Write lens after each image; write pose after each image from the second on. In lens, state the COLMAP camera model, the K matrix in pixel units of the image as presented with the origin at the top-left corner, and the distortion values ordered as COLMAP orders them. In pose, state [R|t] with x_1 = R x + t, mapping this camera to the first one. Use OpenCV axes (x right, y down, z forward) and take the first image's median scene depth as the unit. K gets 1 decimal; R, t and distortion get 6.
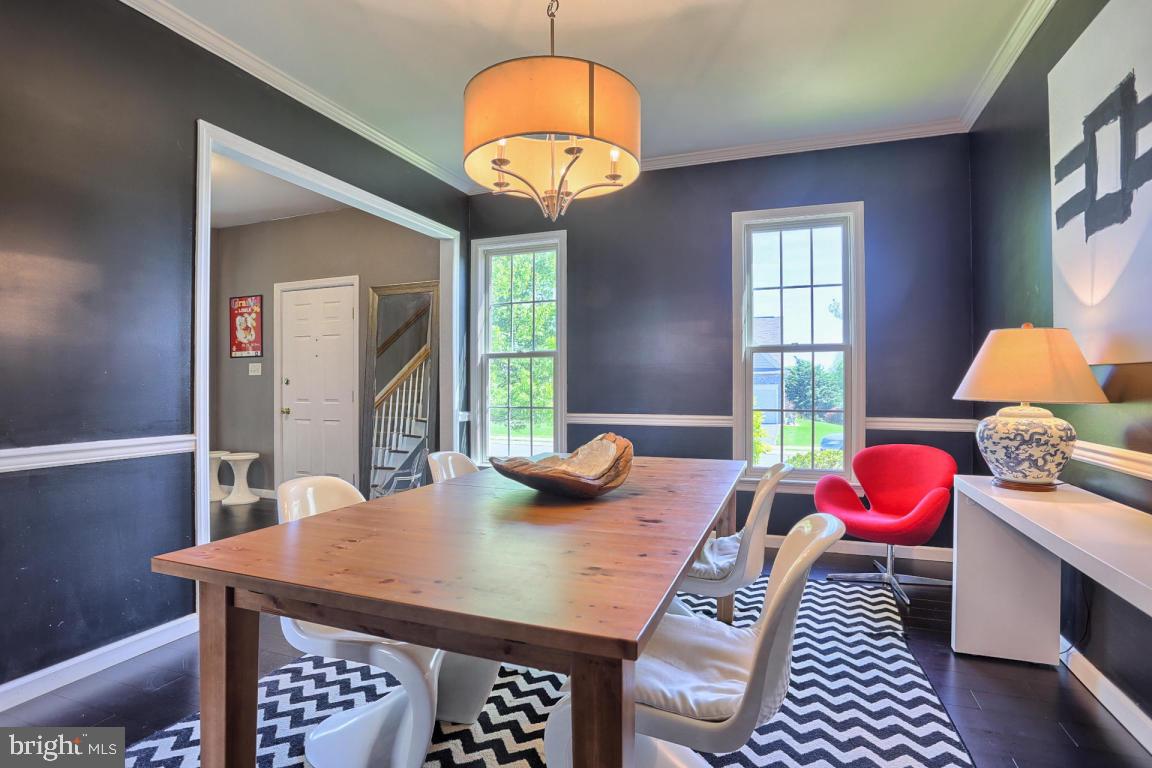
lens RADIAL K [[568.0, 0, 576.0], [0, 568.0, 384.0], [0, 0, 1]] dist [-0.079056, 0.038628]
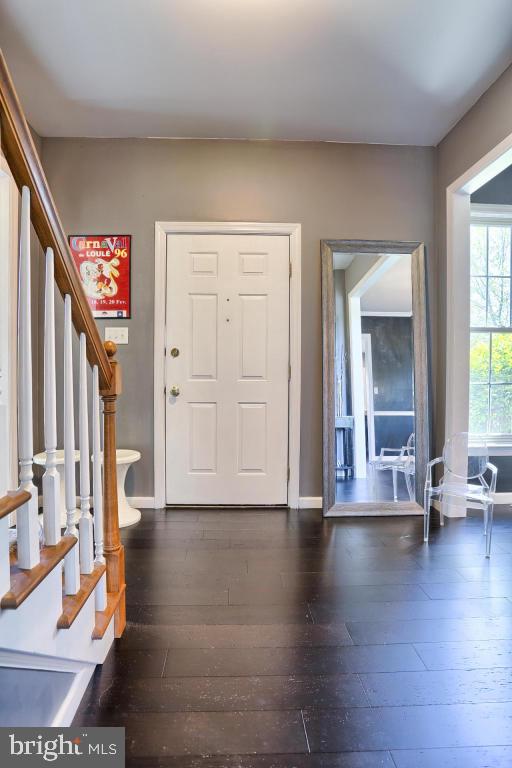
lens RADIAL K [[378.7, 0, 256.0], [0, 378.7, 384.0], [0, 0, 1]] dist [-0.079056, 0.038628]
pose [[0.922324, 0.005677, 0.386377, -0.598821], [-0.006090, 0.999981, -0.000155, 0.036242], [-0.386370, -0.002210, 0.922341, 0.476362]]
